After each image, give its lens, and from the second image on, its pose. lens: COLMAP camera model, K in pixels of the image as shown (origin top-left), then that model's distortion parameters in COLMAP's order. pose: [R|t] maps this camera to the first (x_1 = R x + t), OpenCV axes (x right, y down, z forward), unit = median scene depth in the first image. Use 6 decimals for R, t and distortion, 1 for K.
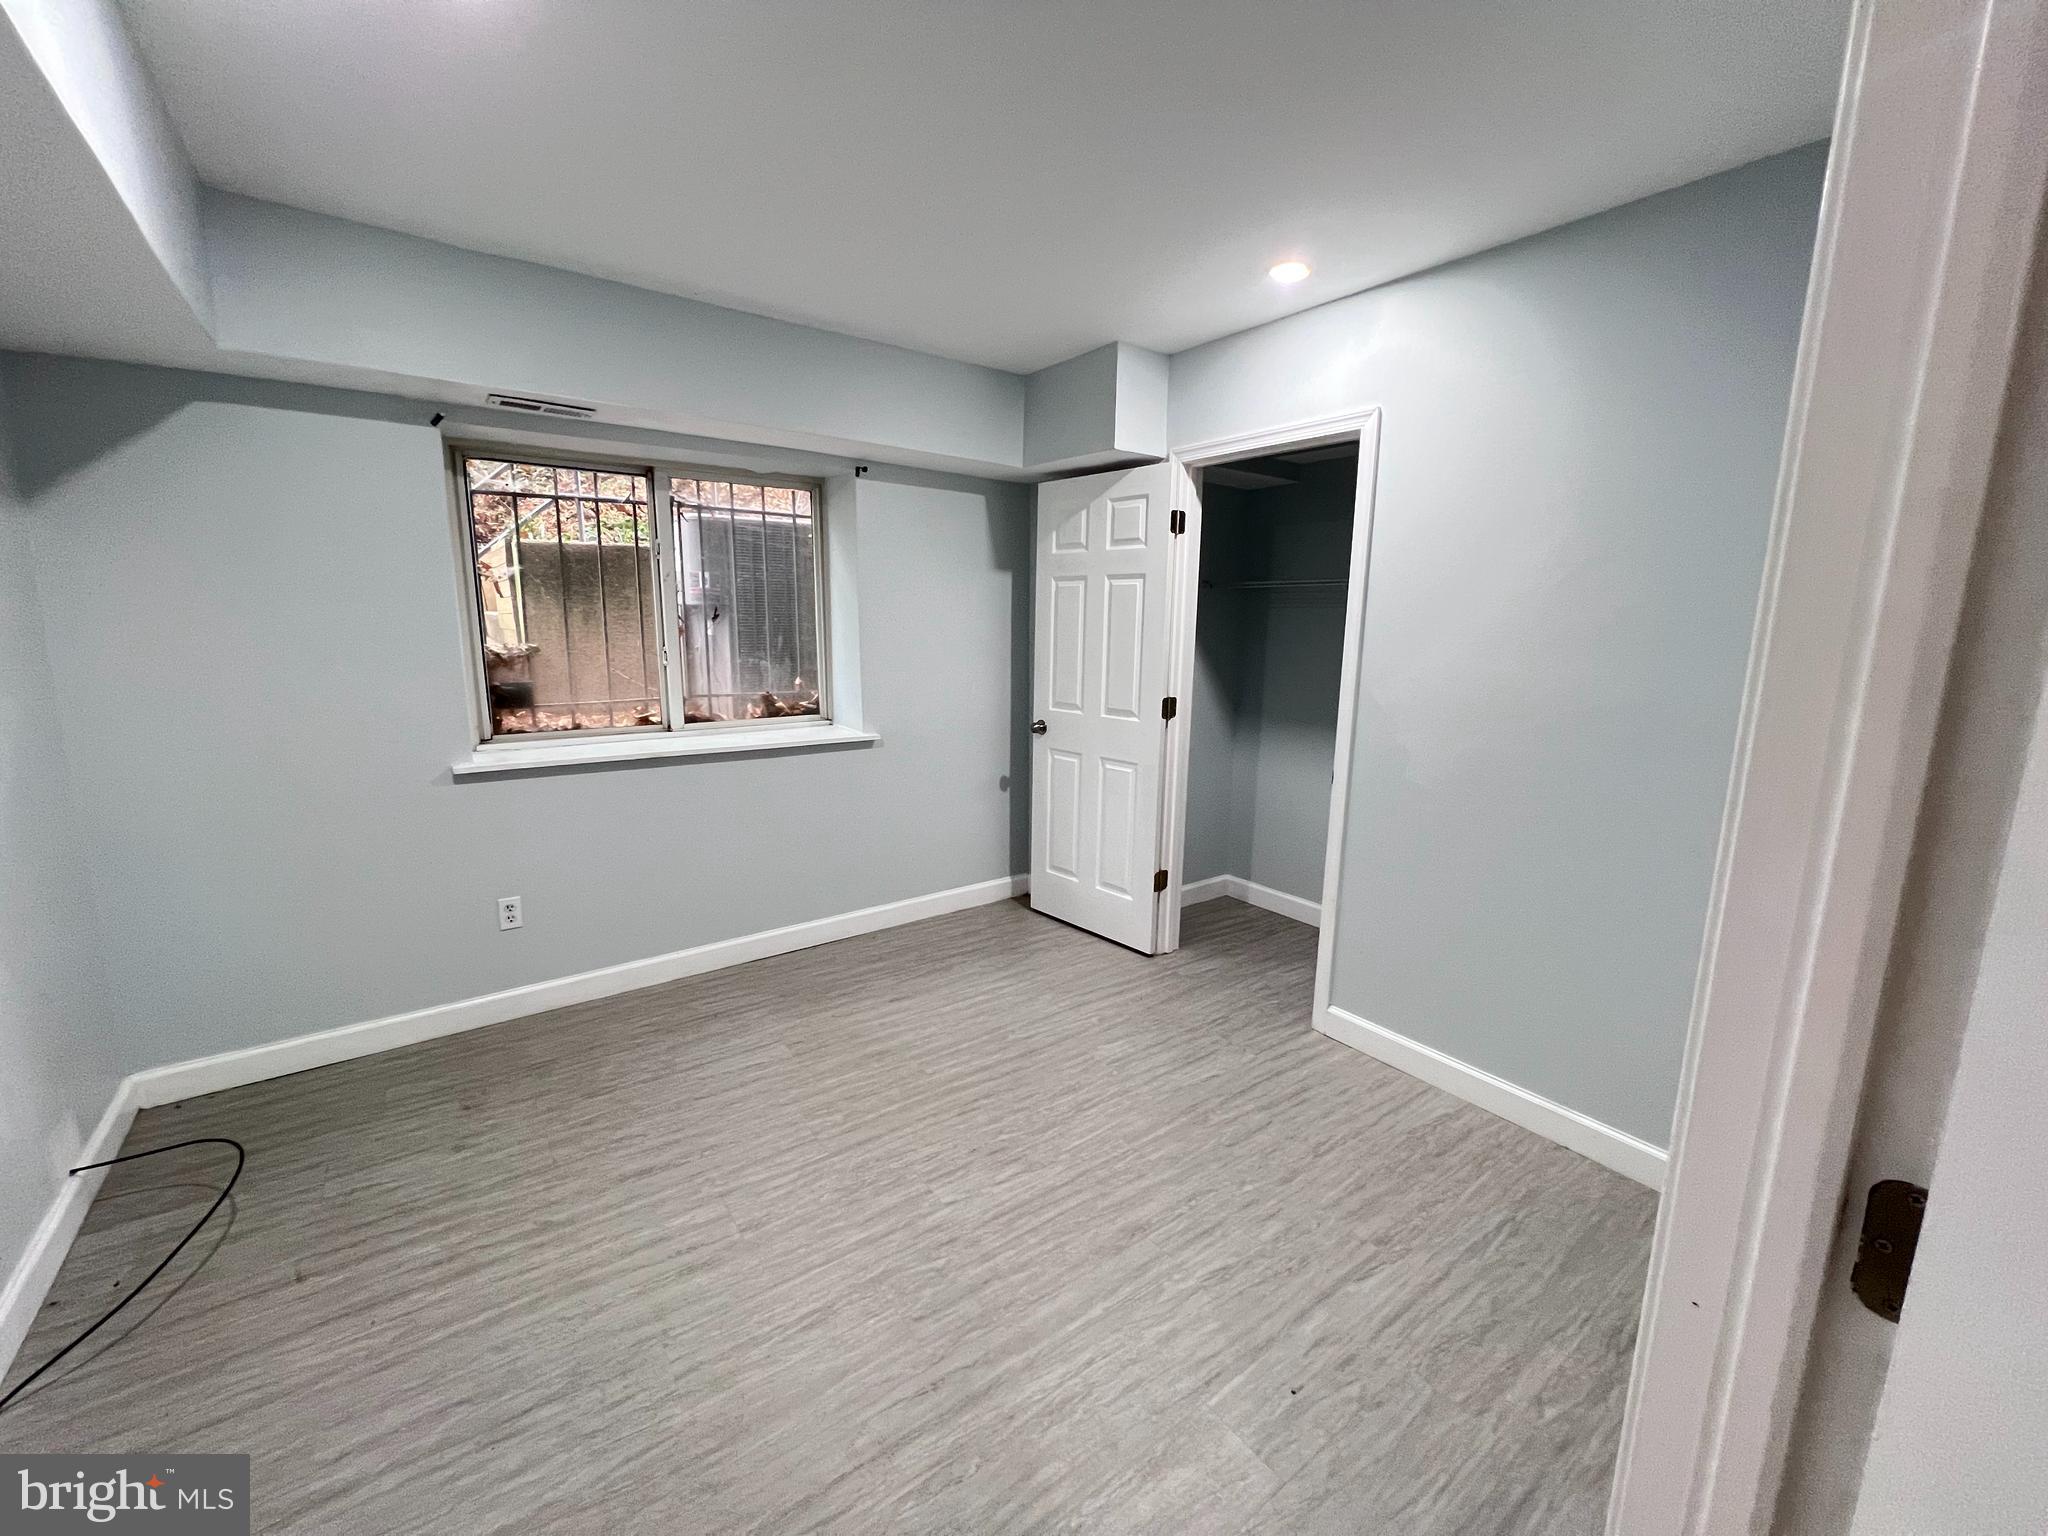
lens RADIAL K [[818.9, 0, 1025.8], [0, 818.9, 761.9], [0, 0, 1]] dist [-0.004411, 0.001844]
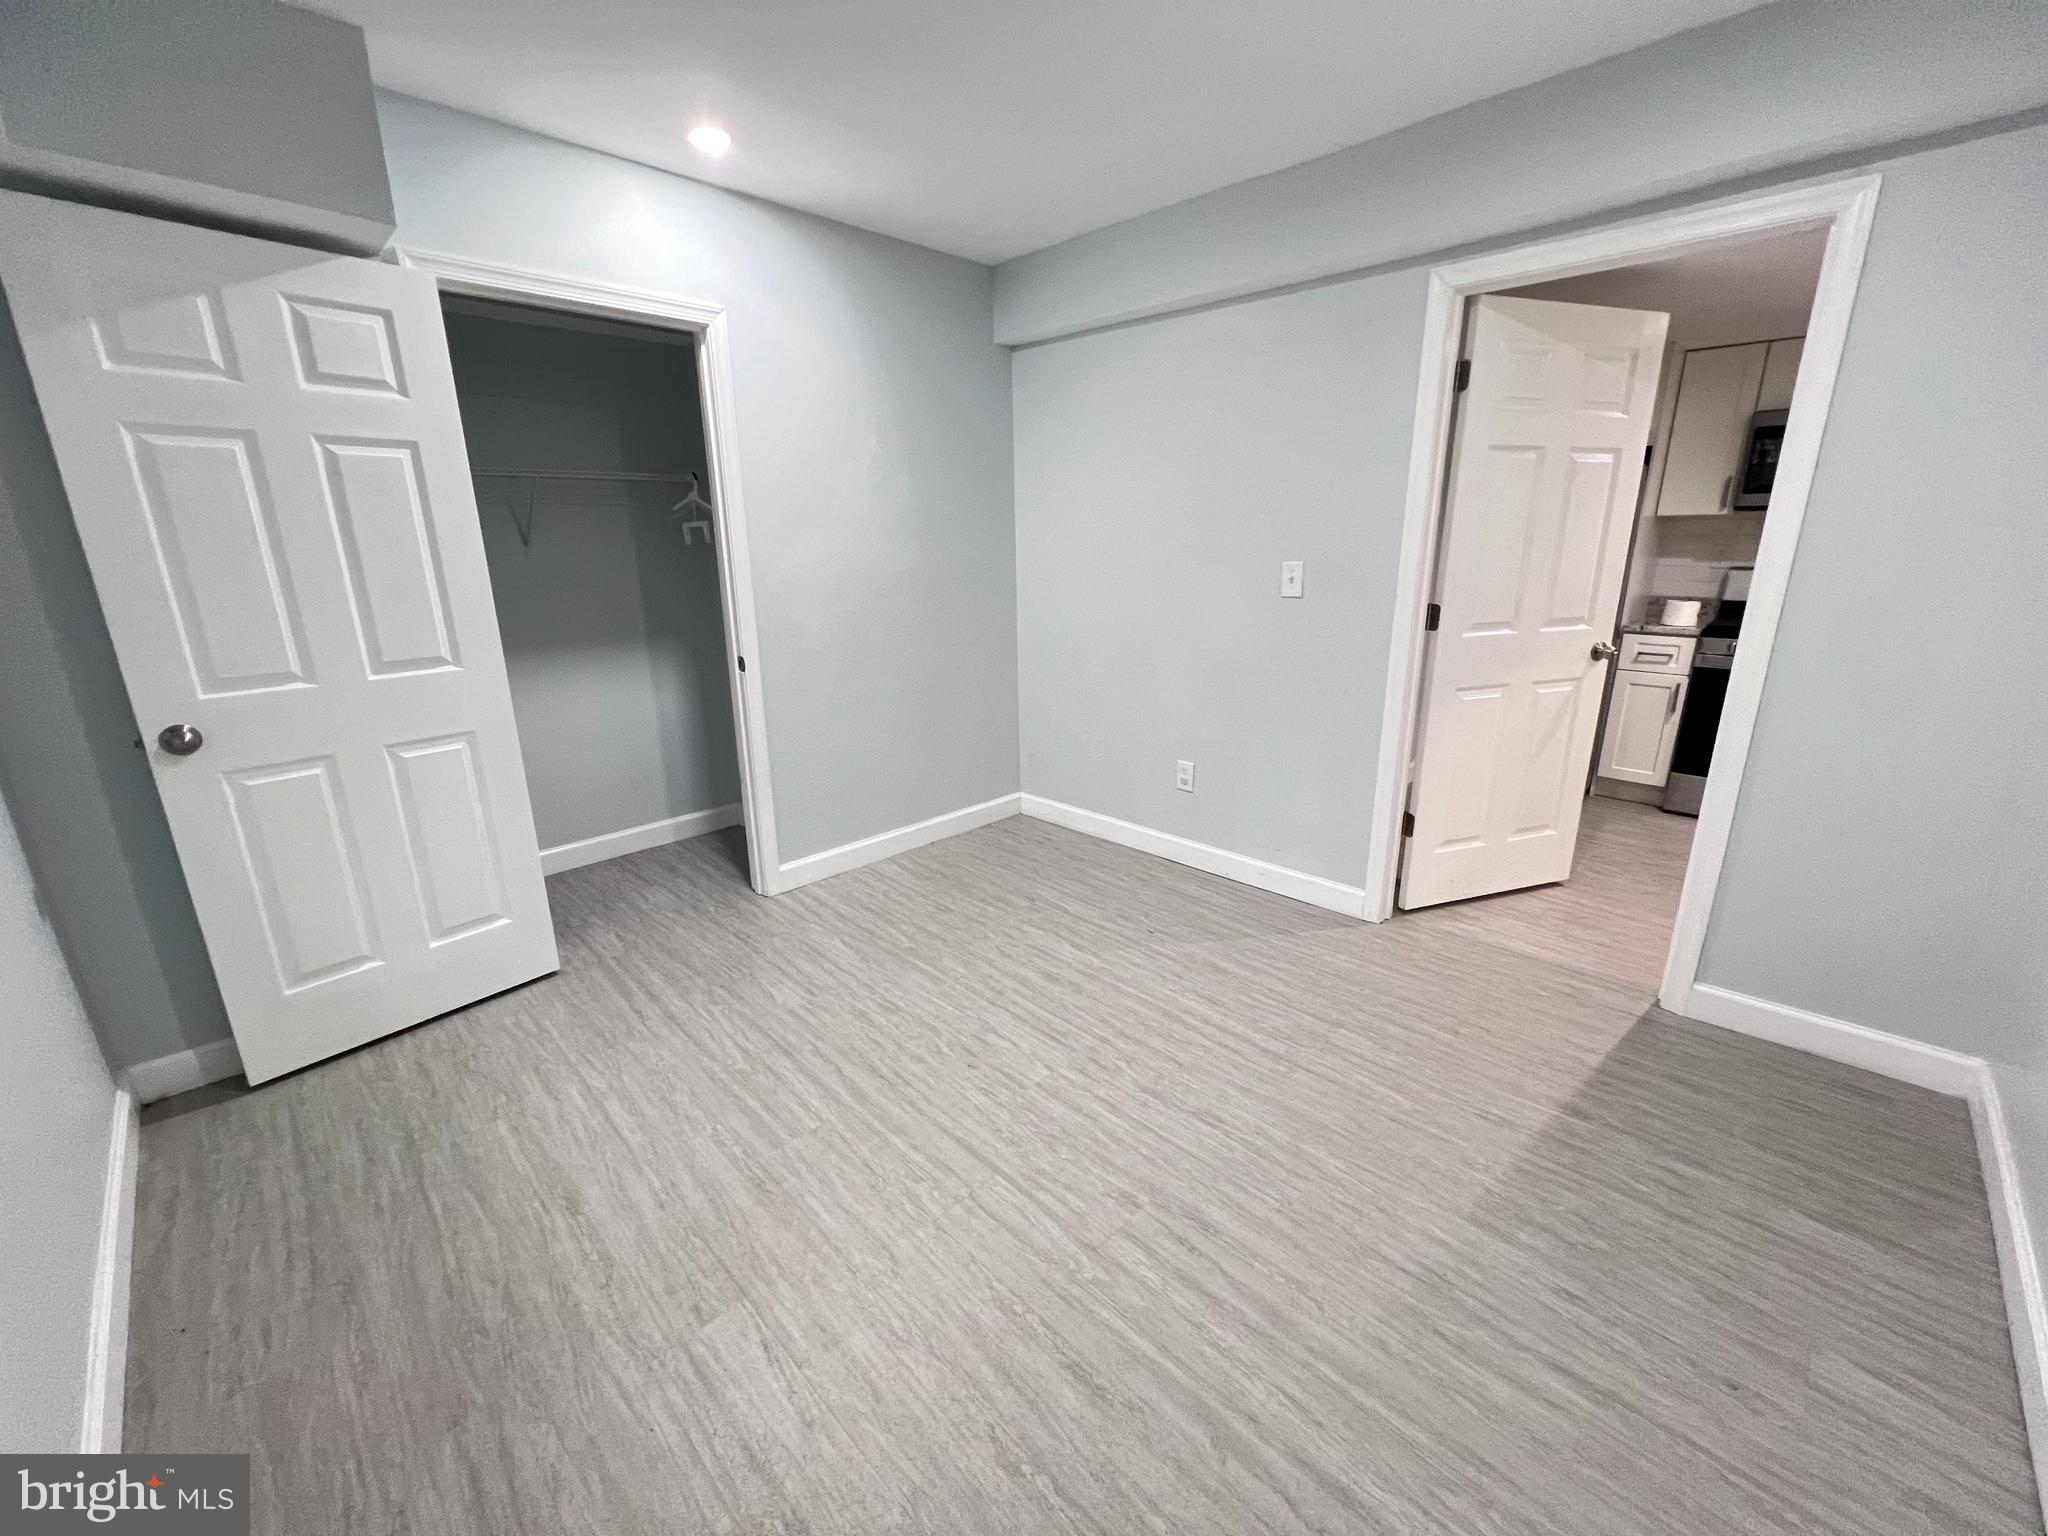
lens RADIAL K [[818.9, 0, 1020.7], [0, 818.9, 761.6], [0, 0, 1]] dist [-0.004411, 0.001844]
pose [[-0.147404, -0.277690, 0.949295, -0.884854], [0.182458, 0.935672, 0.302037, -0.145633], [-0.972101, 0.217728, -0.087256, 0.936104]]
